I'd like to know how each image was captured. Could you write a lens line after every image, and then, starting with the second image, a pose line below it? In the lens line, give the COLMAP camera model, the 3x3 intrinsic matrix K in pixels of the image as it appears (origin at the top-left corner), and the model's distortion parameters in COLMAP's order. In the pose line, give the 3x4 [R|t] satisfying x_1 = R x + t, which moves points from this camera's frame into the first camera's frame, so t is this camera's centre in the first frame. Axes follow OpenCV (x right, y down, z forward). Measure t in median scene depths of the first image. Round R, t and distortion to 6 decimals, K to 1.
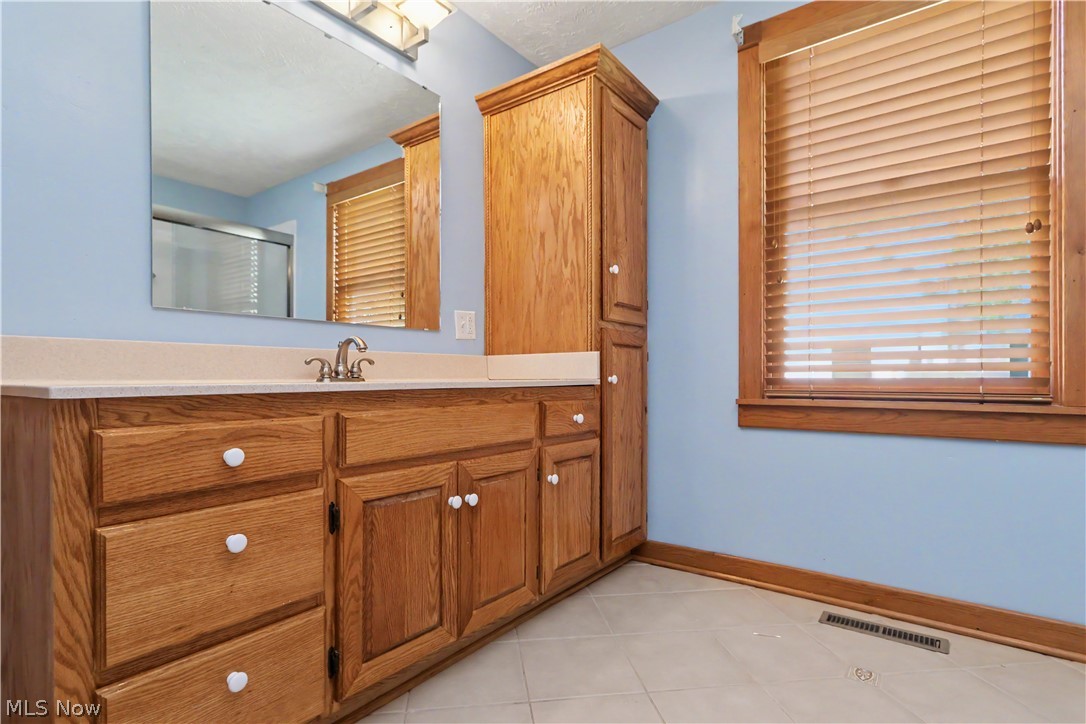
lens RADIAL K [[546.0, 0, 527.8], [0, 546.0, 372.0], [0, 0, 1]] dist [0.002971, 0.001176]
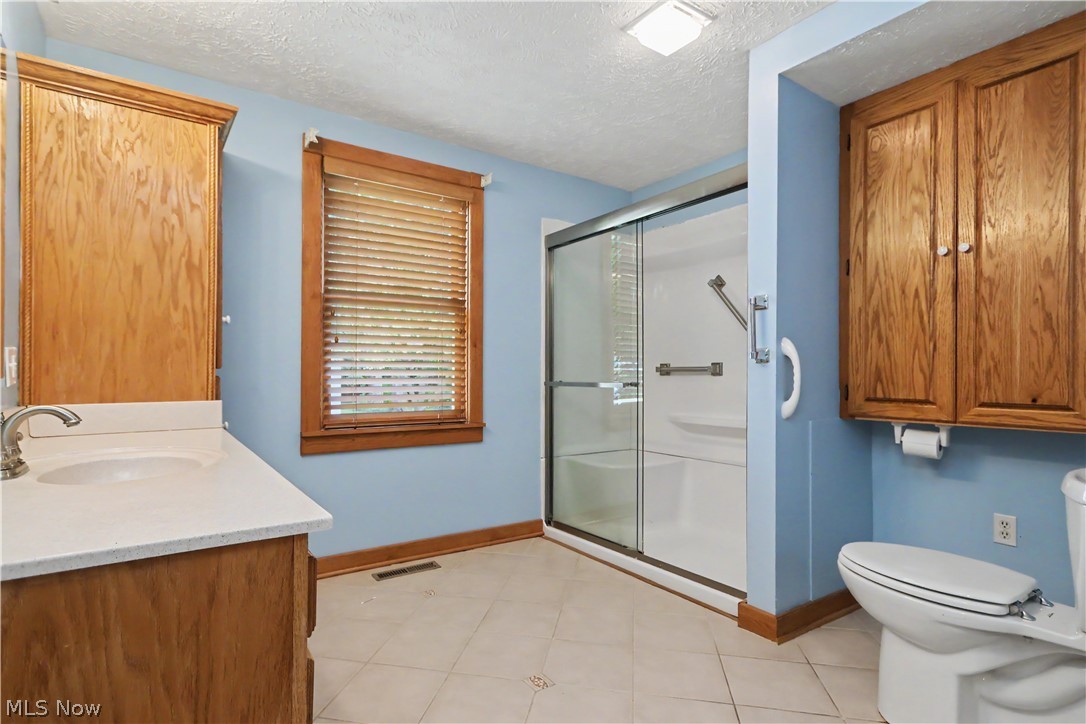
lens RADIAL K [[546.0, 0, 527.8], [0, 546.0, 372.0], [0, 0, 1]] dist [0.002971, 0.001176]
pose [[0.316149, 0.007607, 0.948679, -0.629395], [-0.009785, 0.999941, -0.004757, -0.087646], [-0.948659, -0.007779, 0.316205, 0.129263]]
